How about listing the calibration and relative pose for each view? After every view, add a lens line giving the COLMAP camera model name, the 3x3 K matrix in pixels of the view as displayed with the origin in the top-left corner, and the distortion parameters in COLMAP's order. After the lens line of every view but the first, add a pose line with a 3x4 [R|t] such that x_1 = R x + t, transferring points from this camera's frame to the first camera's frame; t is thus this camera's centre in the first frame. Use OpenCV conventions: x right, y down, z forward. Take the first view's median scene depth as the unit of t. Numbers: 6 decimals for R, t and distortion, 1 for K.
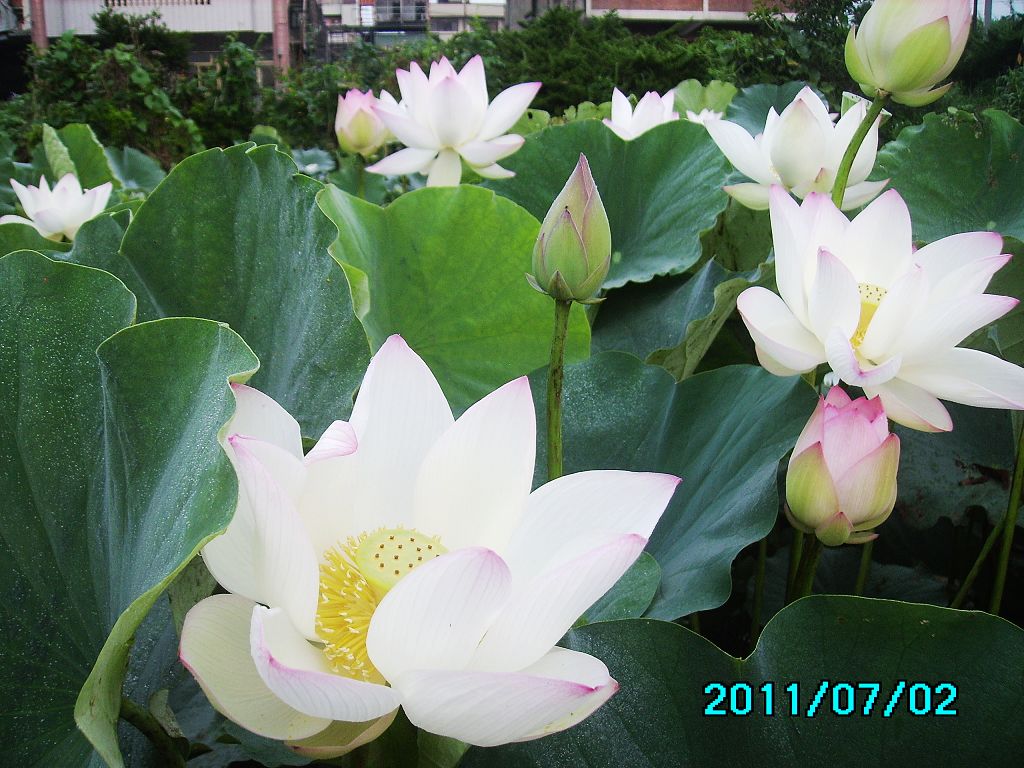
lens RADIAL K [[1155.0, 0, 483.7], [0, 1155.0, 383.3], [0, 0, 1]] dist [-0.158608, 0.159744]
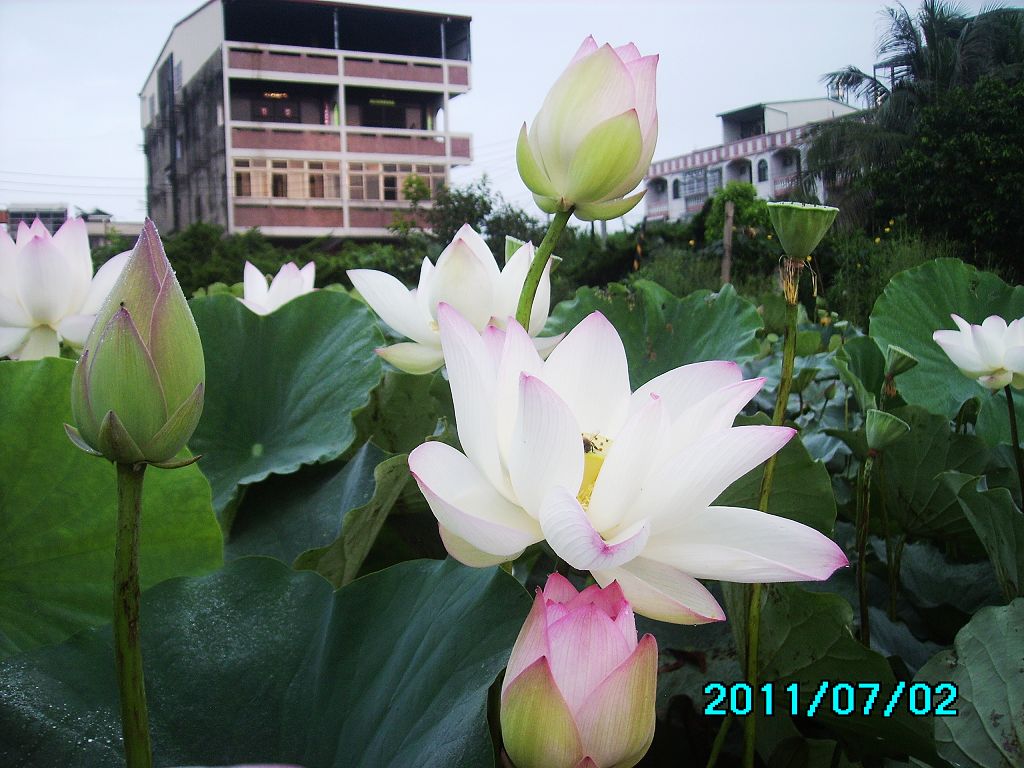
lens RADIAL K [[1155.0, 0, 483.7], [0, 1155.0, 383.3], [0, 0, 1]] dist [-0.158608, 0.159744]
pose [[0.954670, -0.038602, 0.295152, 0.030668], [0.092004, 0.981269, -0.169252, 0.001426], [-0.283090, 0.188735, 0.940340, 0.164394]]
